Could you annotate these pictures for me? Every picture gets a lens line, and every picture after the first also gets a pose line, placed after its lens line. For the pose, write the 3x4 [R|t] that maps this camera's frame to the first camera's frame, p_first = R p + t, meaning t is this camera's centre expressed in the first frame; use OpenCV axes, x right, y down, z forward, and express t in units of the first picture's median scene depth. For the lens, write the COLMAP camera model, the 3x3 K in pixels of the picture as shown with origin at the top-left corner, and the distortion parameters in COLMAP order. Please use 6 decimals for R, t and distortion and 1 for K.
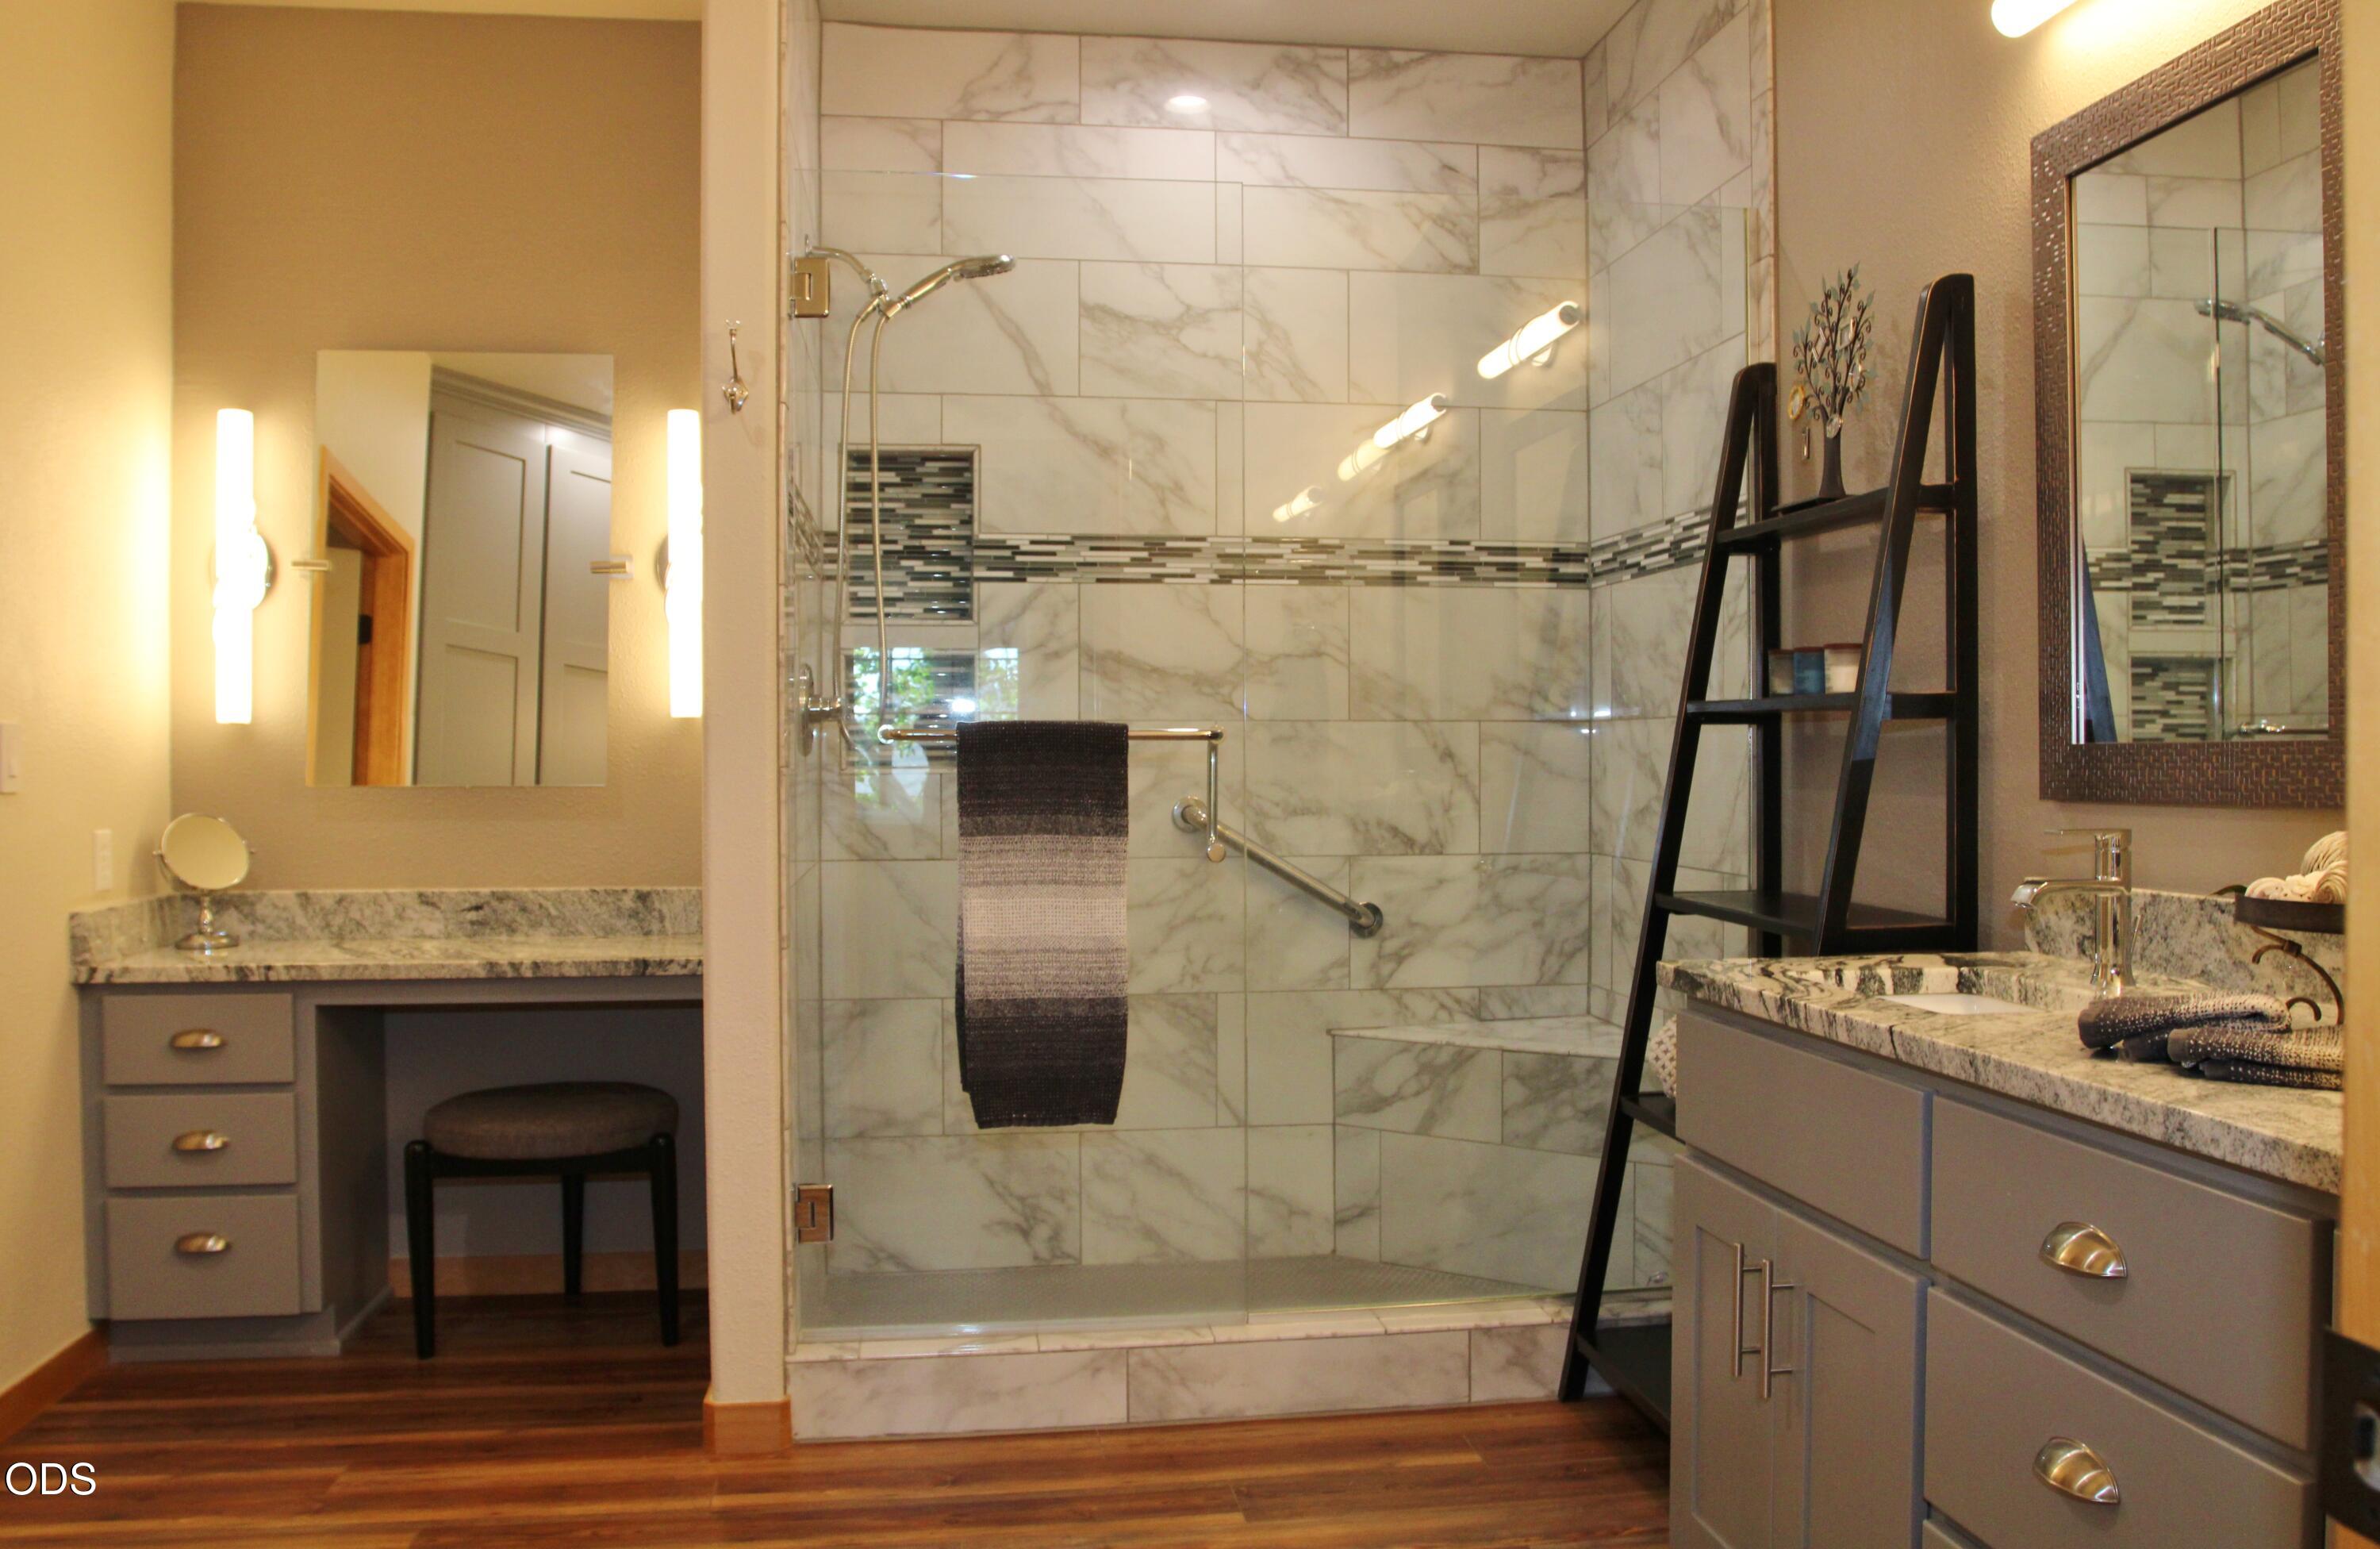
lens RADIAL K [[1884.0, 0, 1238.1], [0, 1884.0, 773.7], [0, 0, 1]] dist [-0.077101, 0.006498]
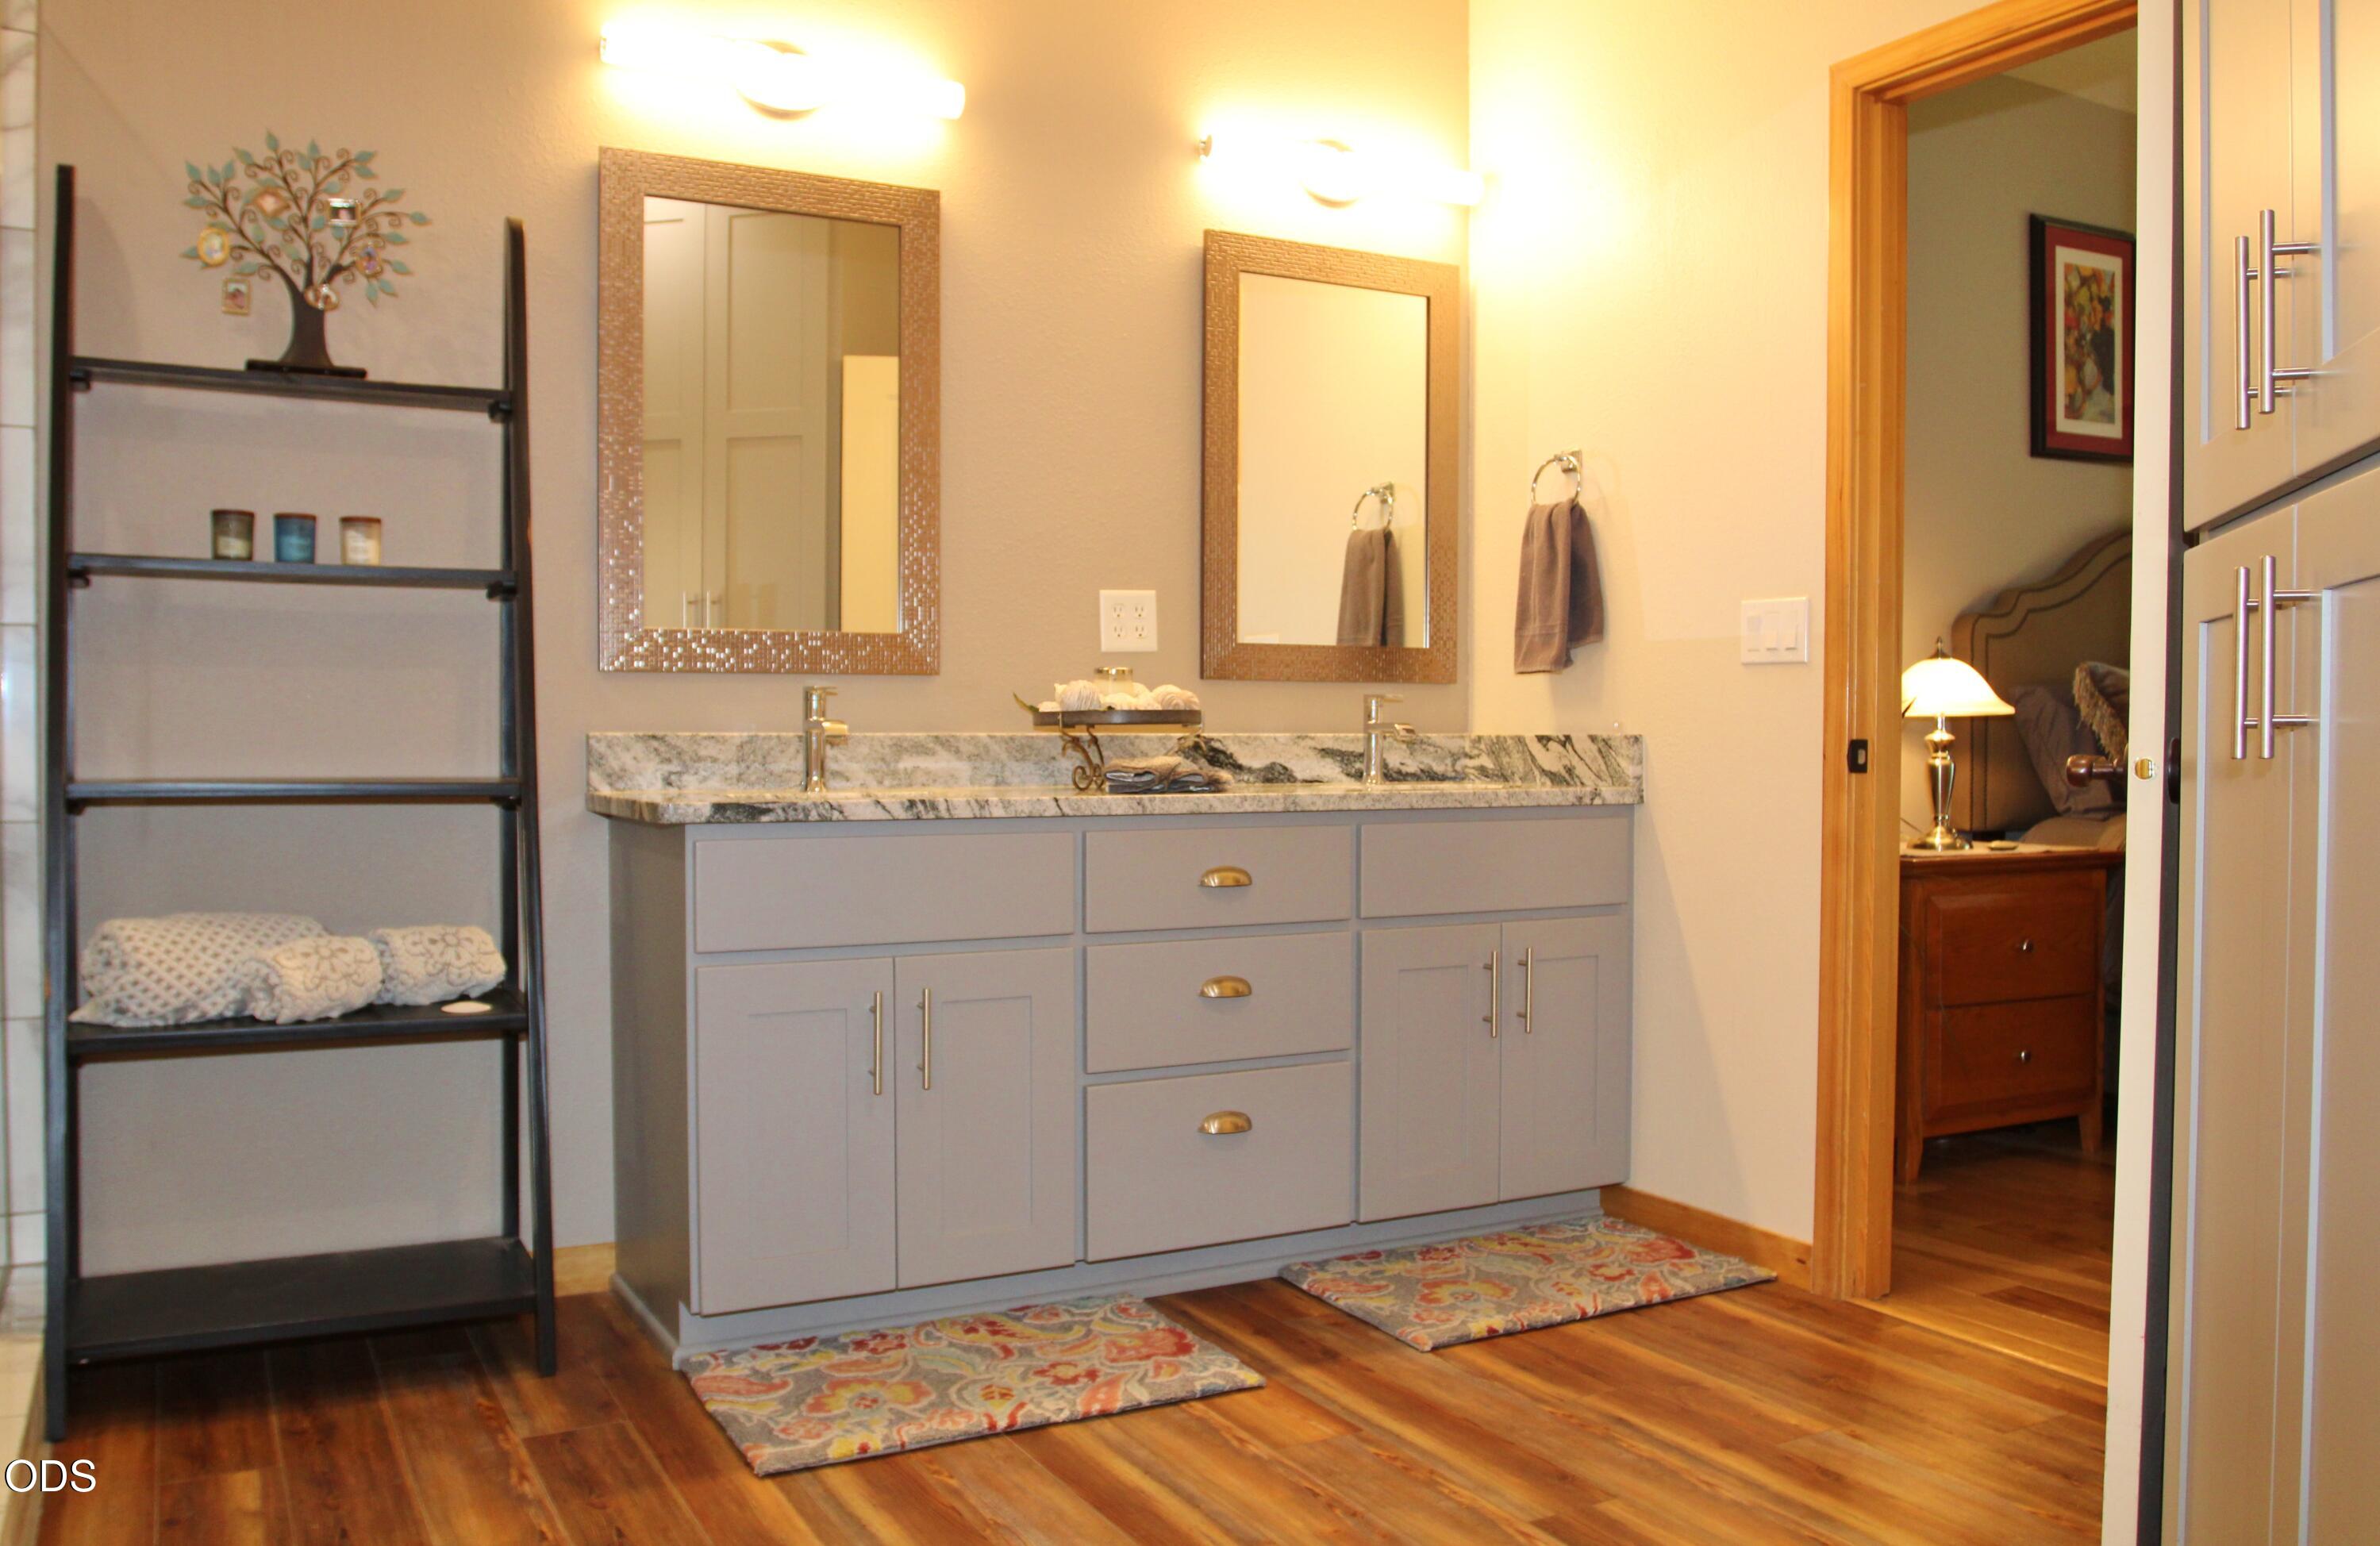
lens RADIAL K [[1907.9, 0, 1190.0], [0, 1907.9, 773.0], [0, 0, 1]] dist [-0.072207, 0.006203]
pose [[-0.327911, -0.016683, 0.944561, -0.692969], [0.007184, 0.999771, 0.020152, 0.045770], [-0.944681, 0.013394, -0.327716, 0.791781]]
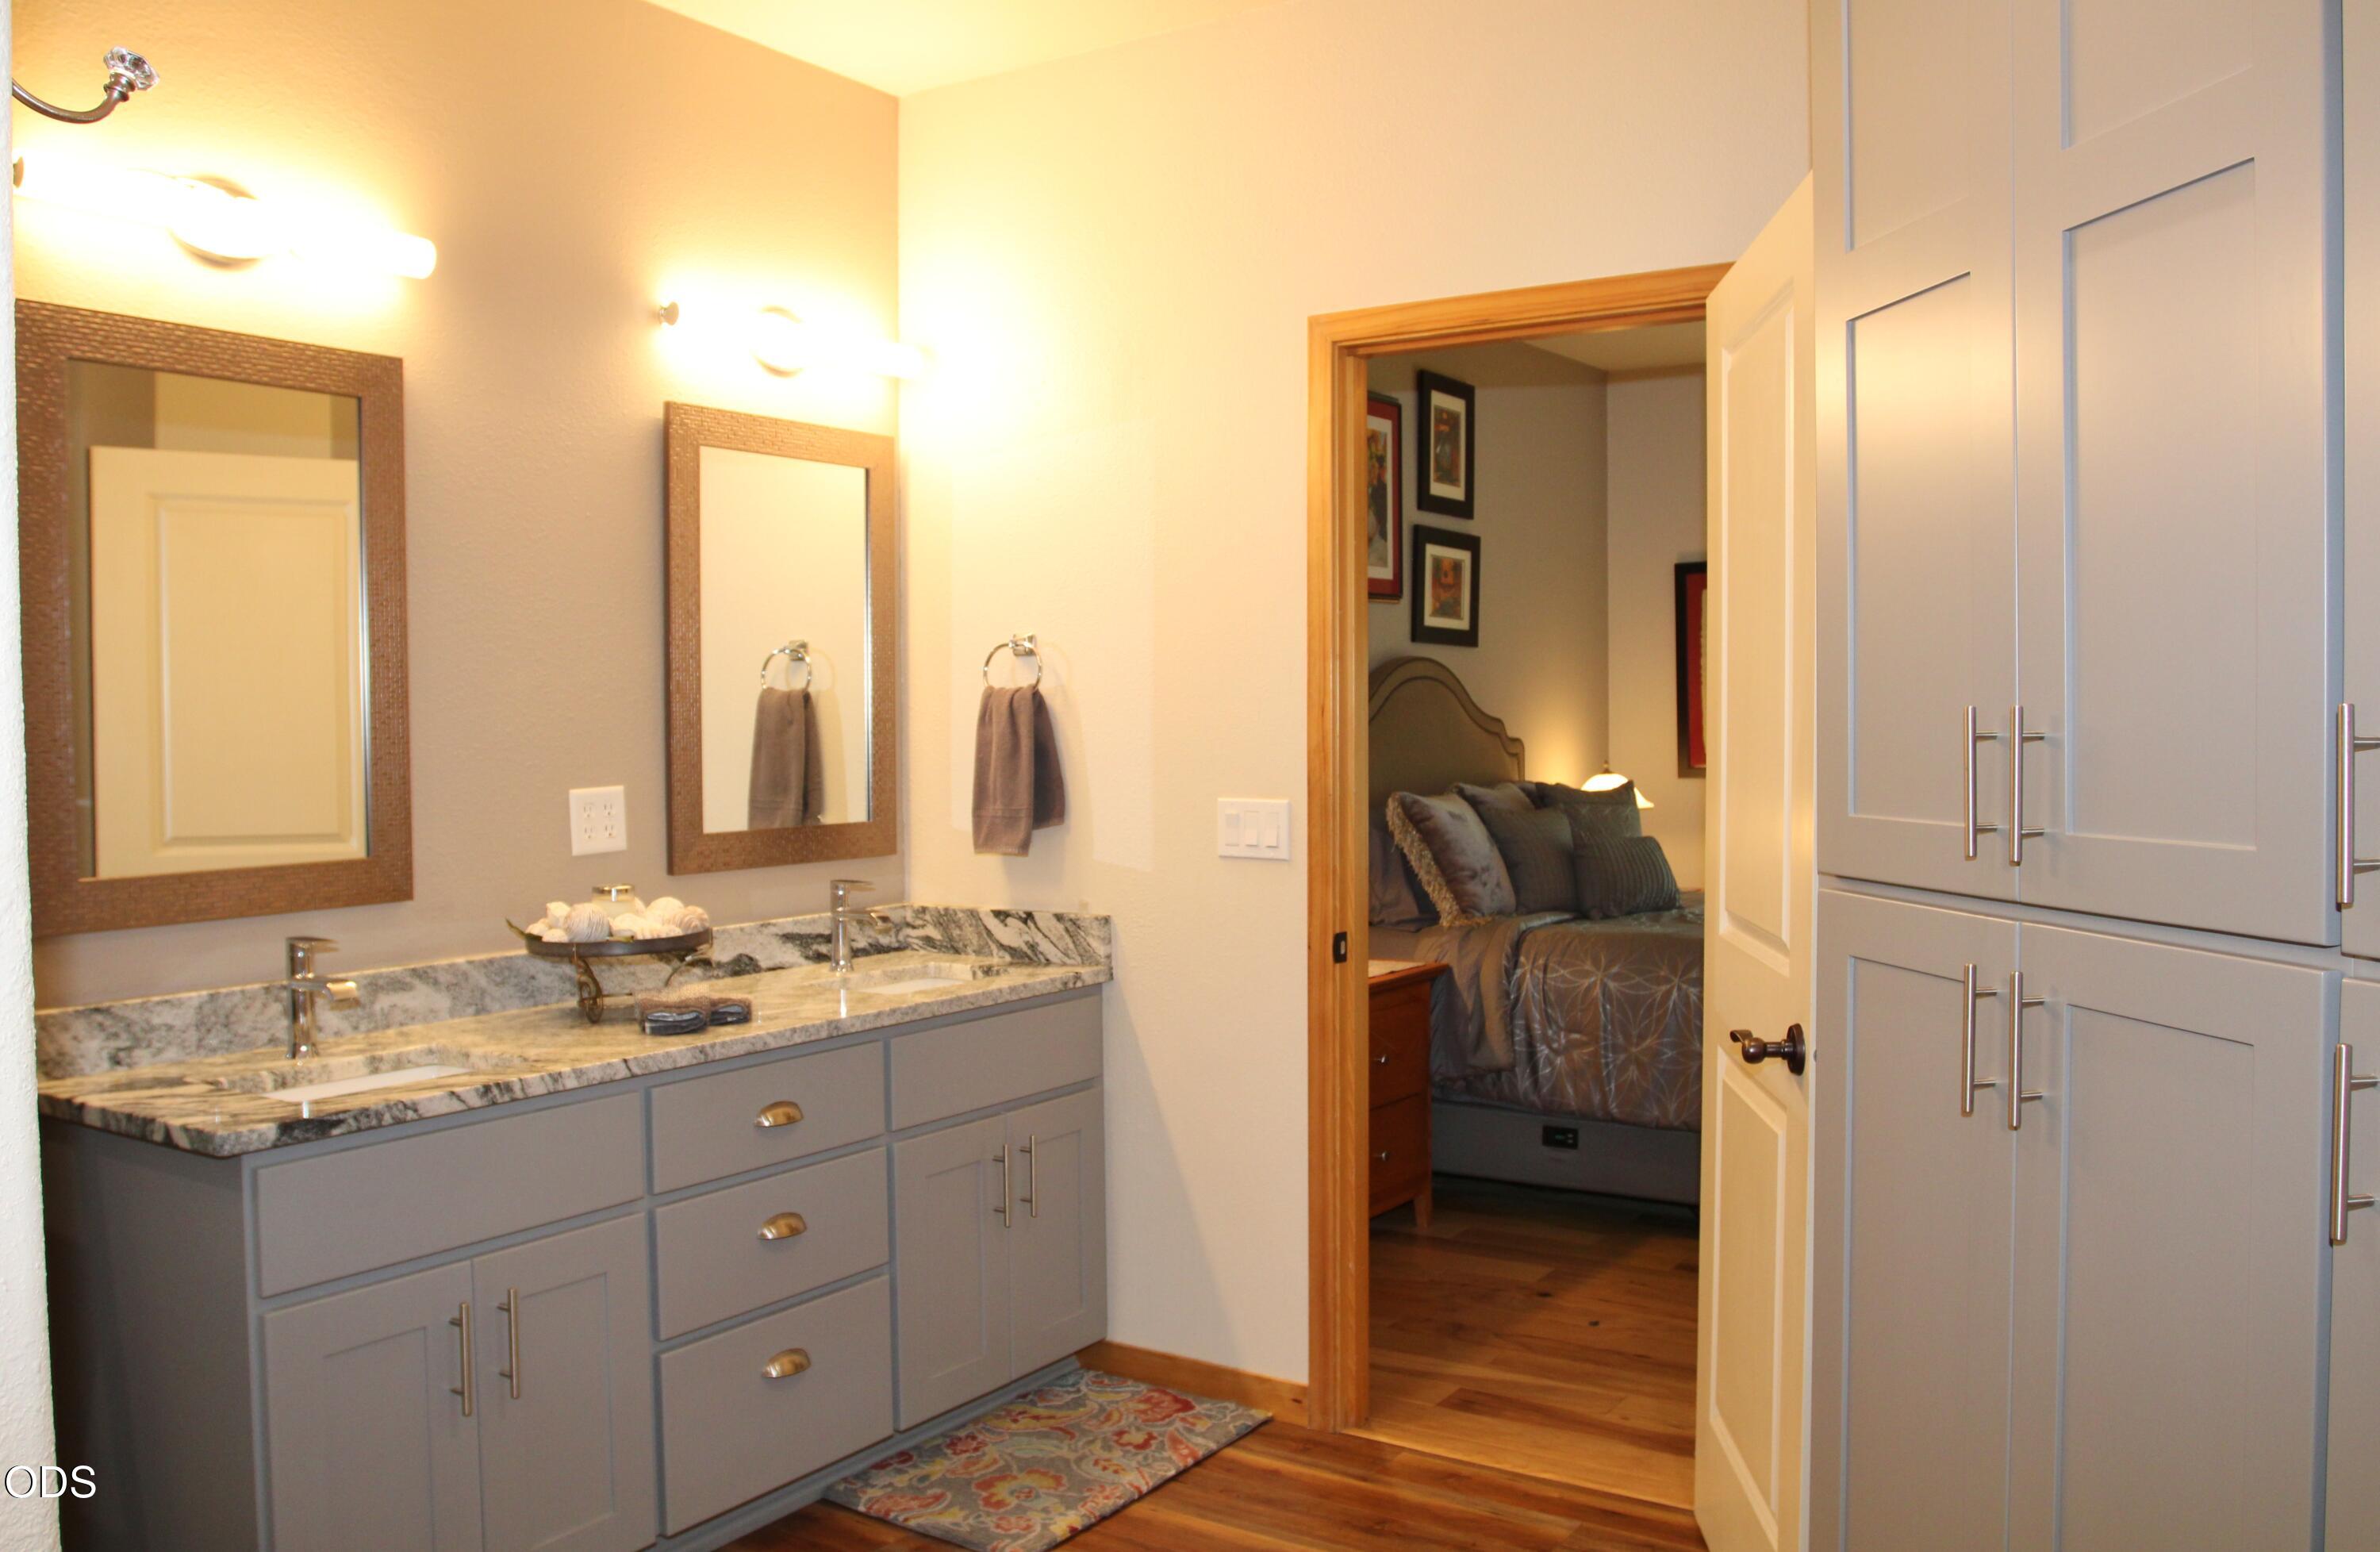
lens RADIAL K [[1910.9, 0, 1190.0], [0, 1910.9, 776.0], [0, 0, 1]] dist [-0.106460, 0.101792]
pose [[-0.727772, -0.010696, 0.685736, -0.571963], [0.018960, 0.999182, 0.035707, -0.076755], [-0.685557, 0.038989, -0.726974, 0.990927]]
